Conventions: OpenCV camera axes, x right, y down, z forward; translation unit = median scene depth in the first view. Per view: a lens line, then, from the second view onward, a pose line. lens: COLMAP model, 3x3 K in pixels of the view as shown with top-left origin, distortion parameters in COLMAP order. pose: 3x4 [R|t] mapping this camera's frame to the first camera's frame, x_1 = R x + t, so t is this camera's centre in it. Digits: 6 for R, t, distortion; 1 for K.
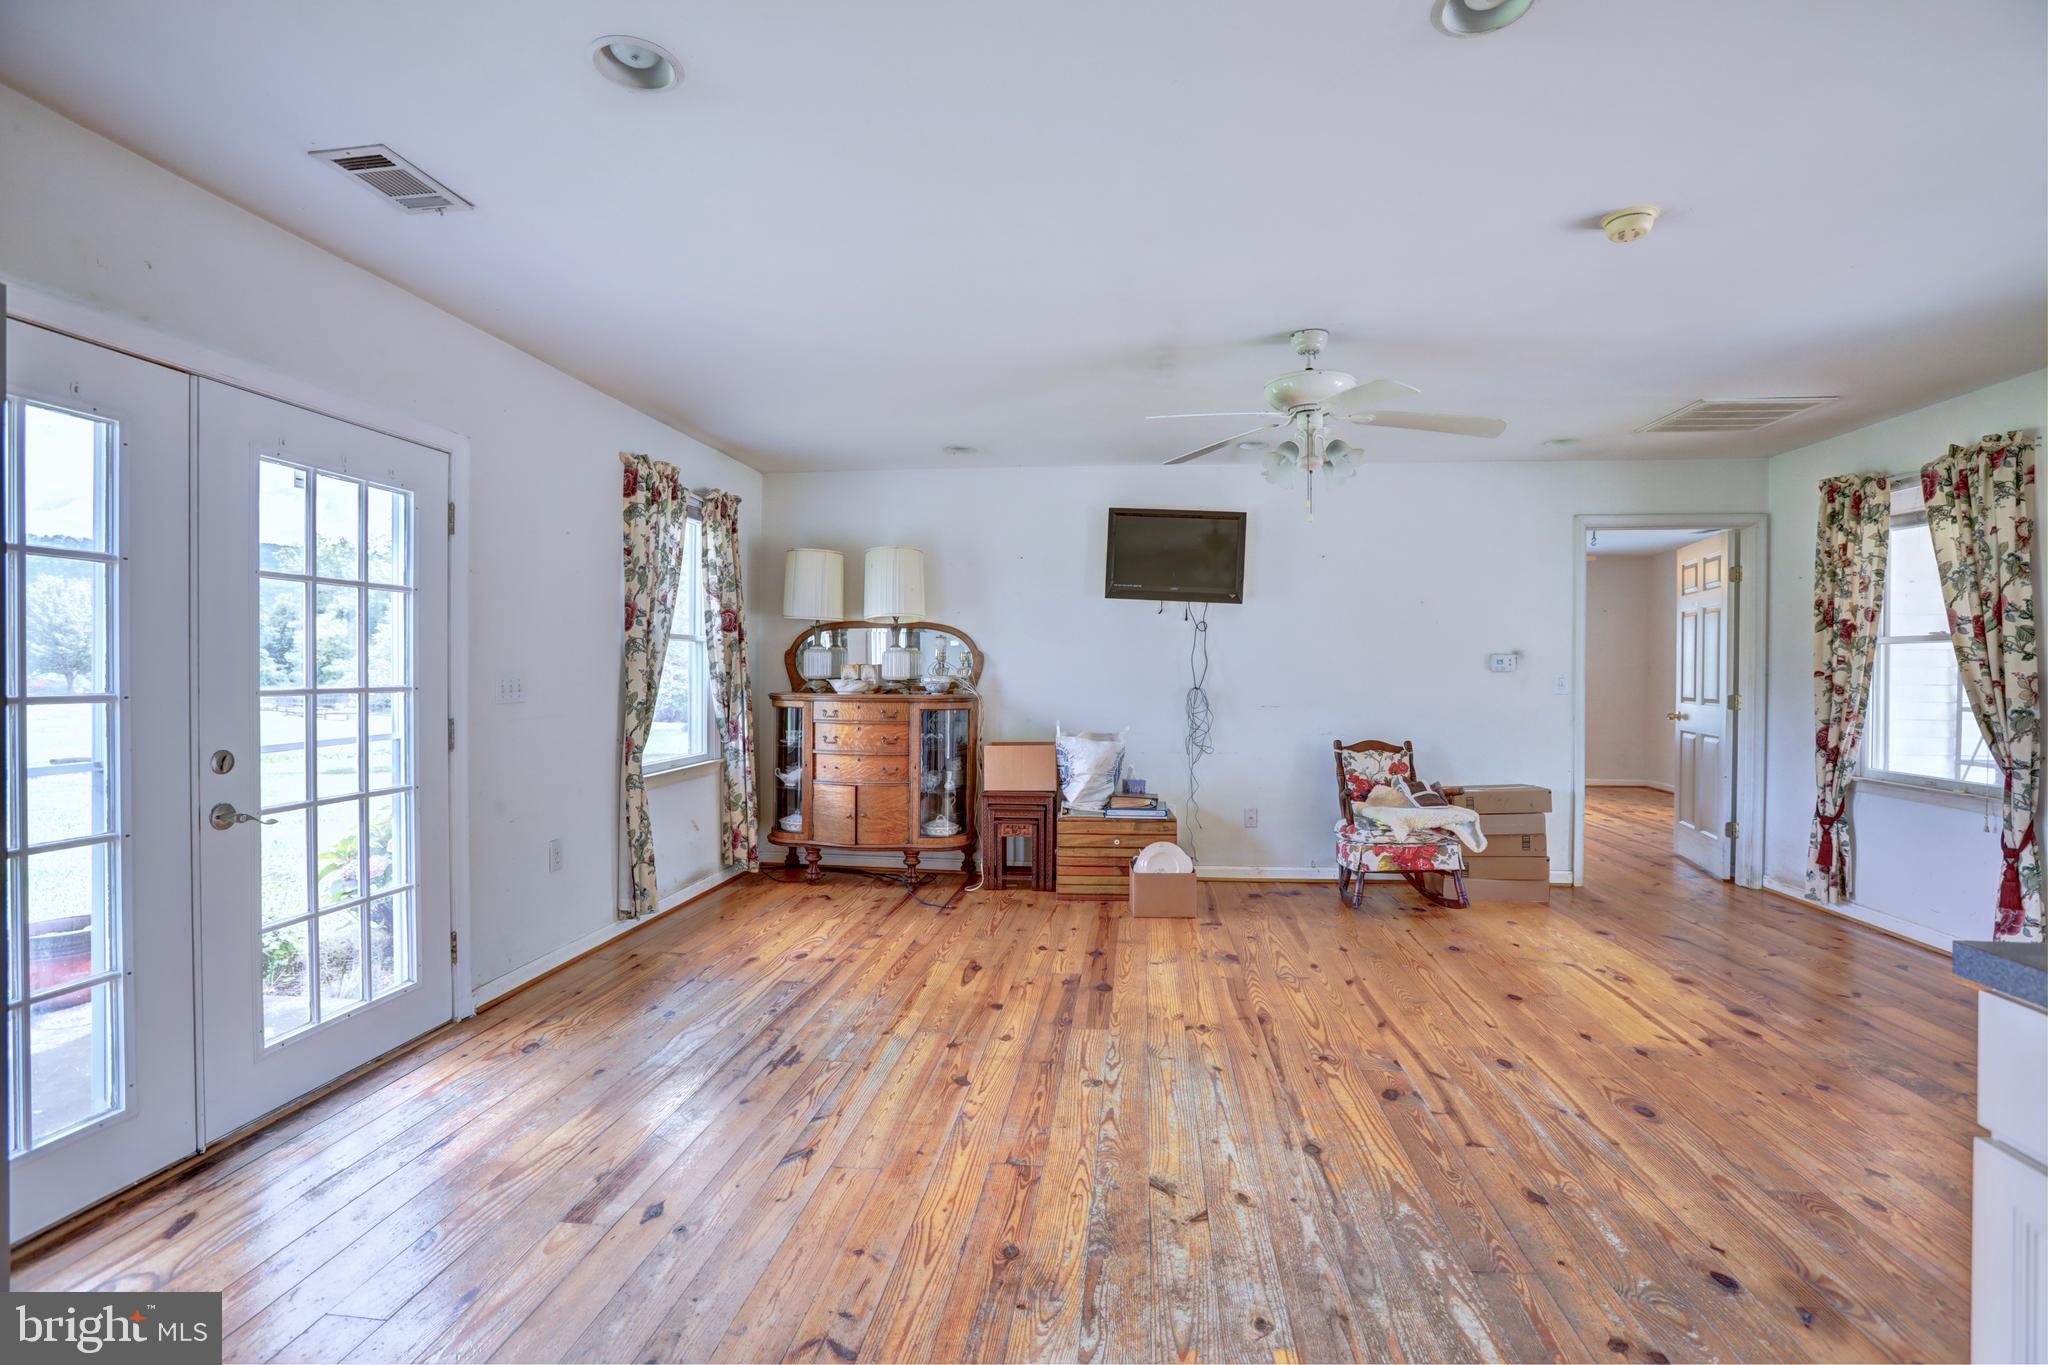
lens RADIAL K [[939.3, 0, 1033.7], [0, 939.3, 675.6], [0, 0, 1]] dist [-0.004461, 0.000334]
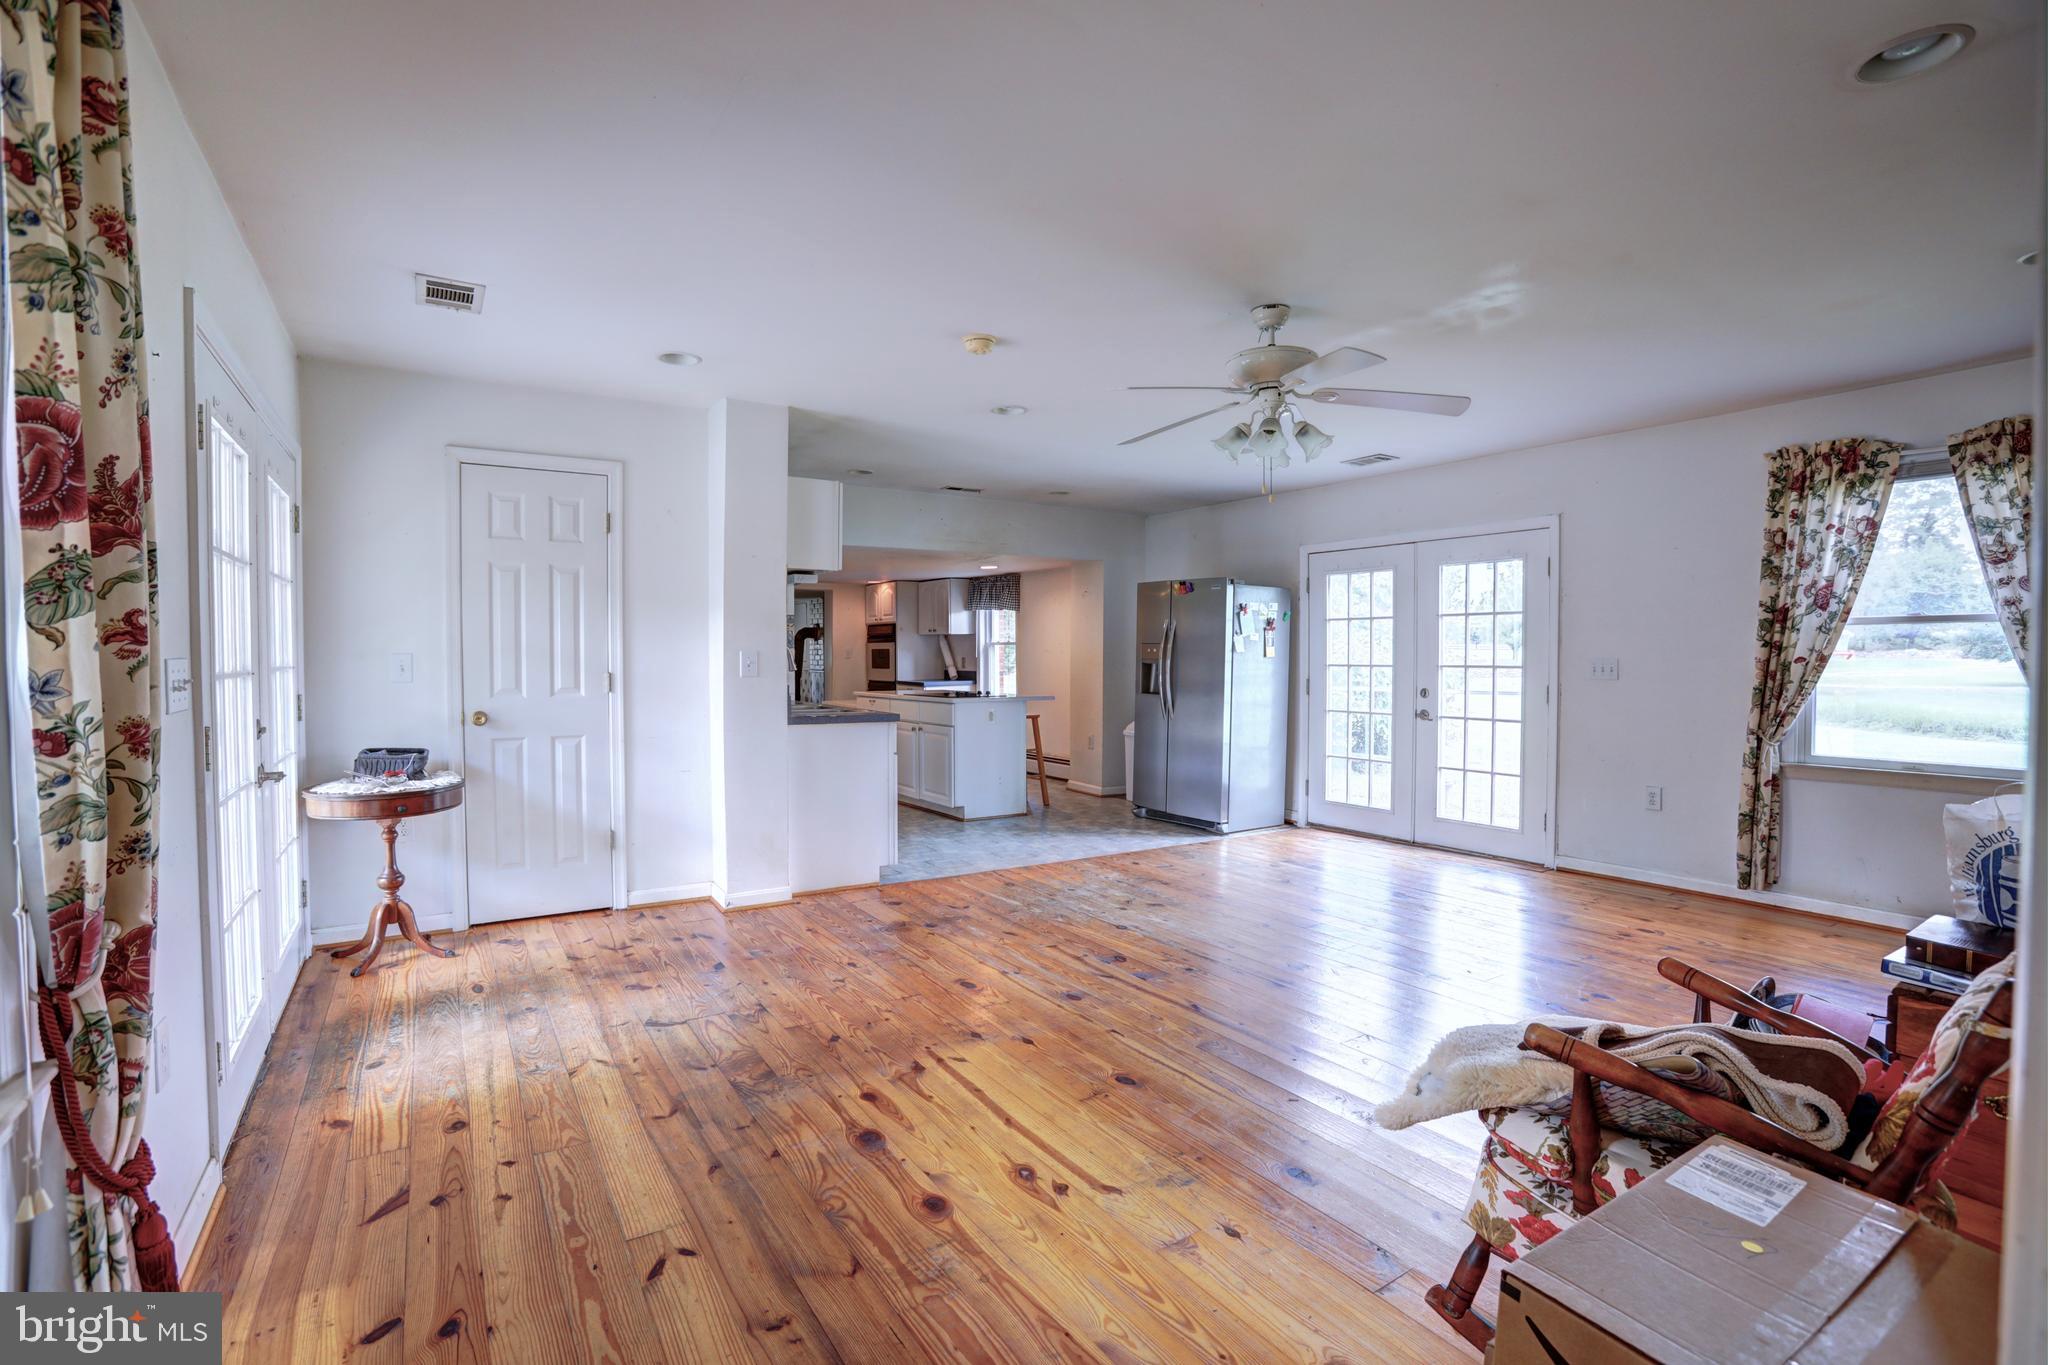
lens RADIAL K [[939.3, 0, 1028.3], [0, 939.3, 686.1], [0, 0, 1]] dist [-0.004461, 0.000334]
pose [[-0.774512, 0.013520, -0.632415, 1.366179], [-0.008497, 0.999459, 0.031773, 0.001714], [0.632502, 0.029982, -0.773978, 1.990137]]
